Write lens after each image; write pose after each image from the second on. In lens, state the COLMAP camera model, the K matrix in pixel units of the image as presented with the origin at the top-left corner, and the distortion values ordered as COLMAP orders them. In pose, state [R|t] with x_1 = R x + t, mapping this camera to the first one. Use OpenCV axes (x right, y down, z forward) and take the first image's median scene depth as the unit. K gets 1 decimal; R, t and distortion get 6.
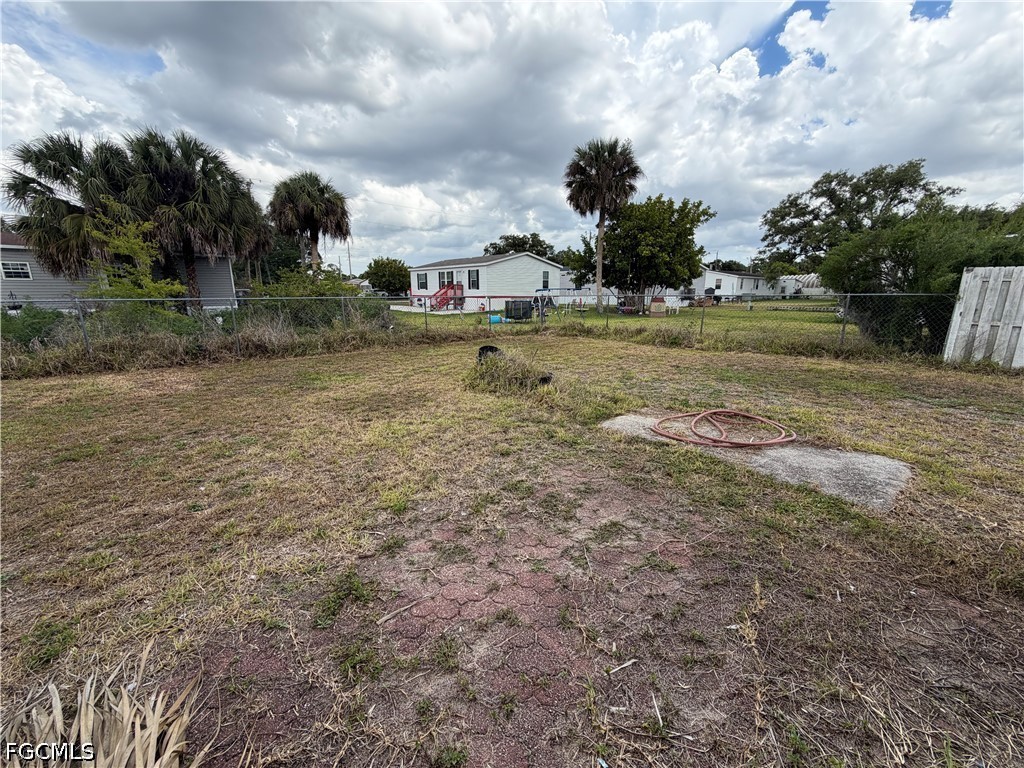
lens RADIAL K [[409.9, 0, 534.4], [0, 409.9, 377.5], [0, 0, 1]] dist [-0.000923, 0.000927]
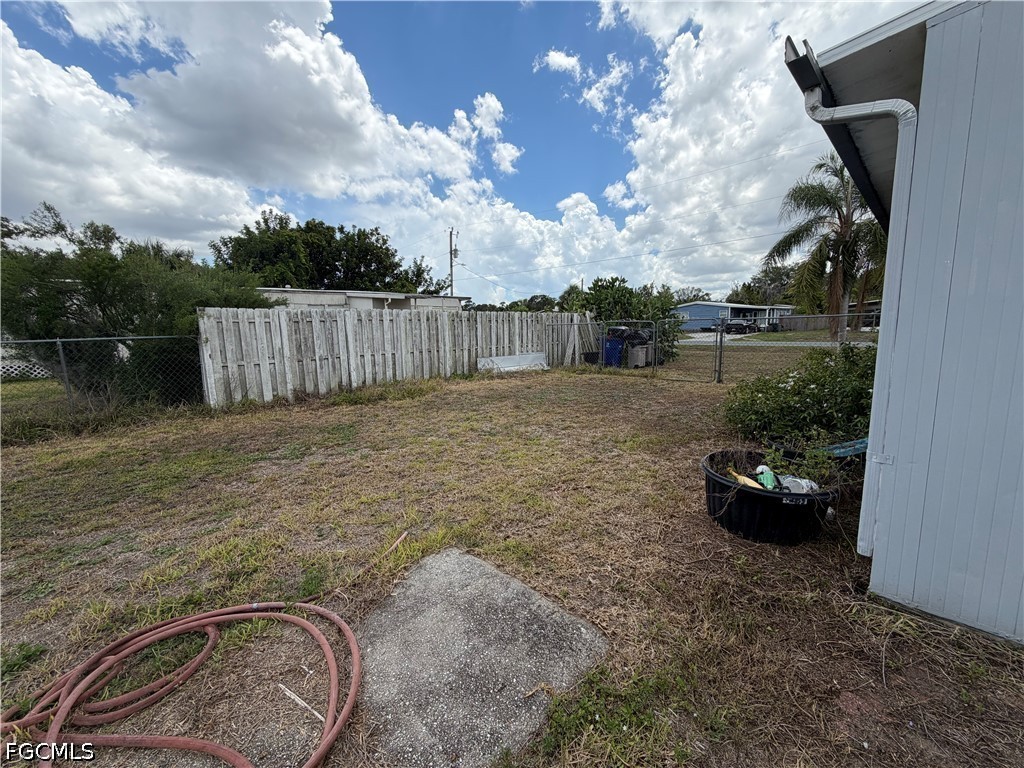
lens RADIAL K [[409.9, 0, 511.7], [0, 409.9, 390.3], [0, 0, 1]] dist [-0.000923, 0.000927]
pose [[-0.030776, -0.151379, 0.987997, 0.089232], [0.229616, 0.960958, 0.154389, -0.068957], [-0.972795, 0.231611, 0.005184, 0.355043]]
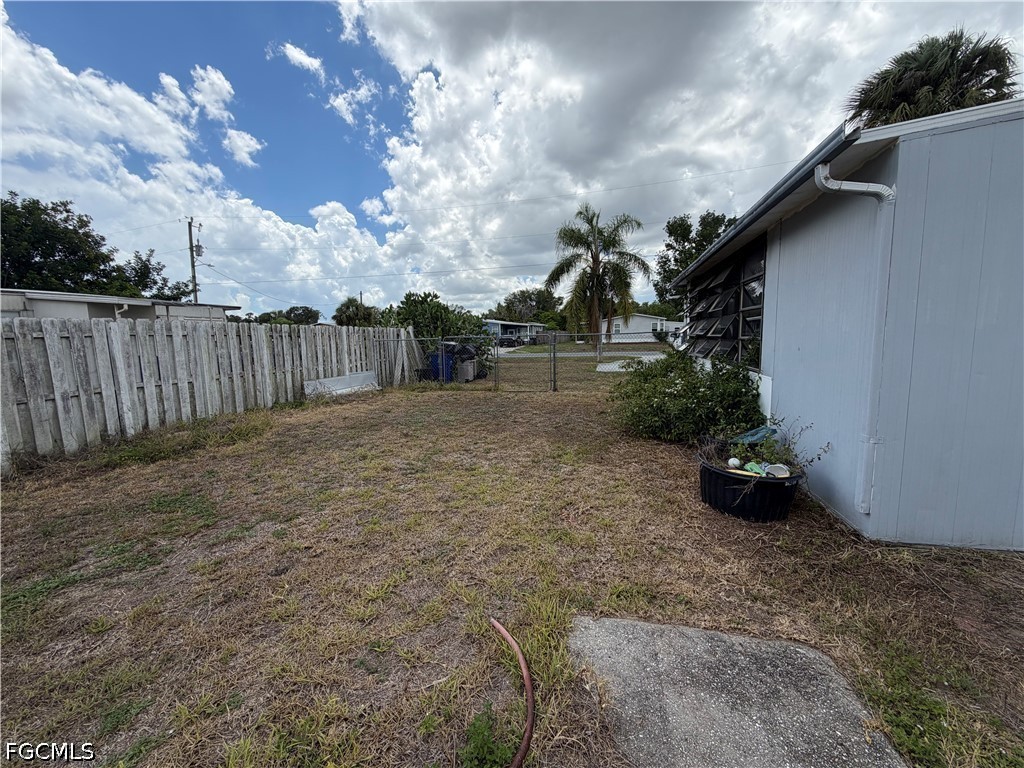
lens RADIAL K [[409.9, 0, 513.2], [0, 409.9, 385.8], [0, 0, 1]] dist [-0.000923, 0.000927]
pose [[-0.552183, -0.086882, 0.829184, 0.206331], [0.197363, 0.952665, 0.231251, -0.120122], [-0.810026, 0.291343, -0.508898, 0.551379]]
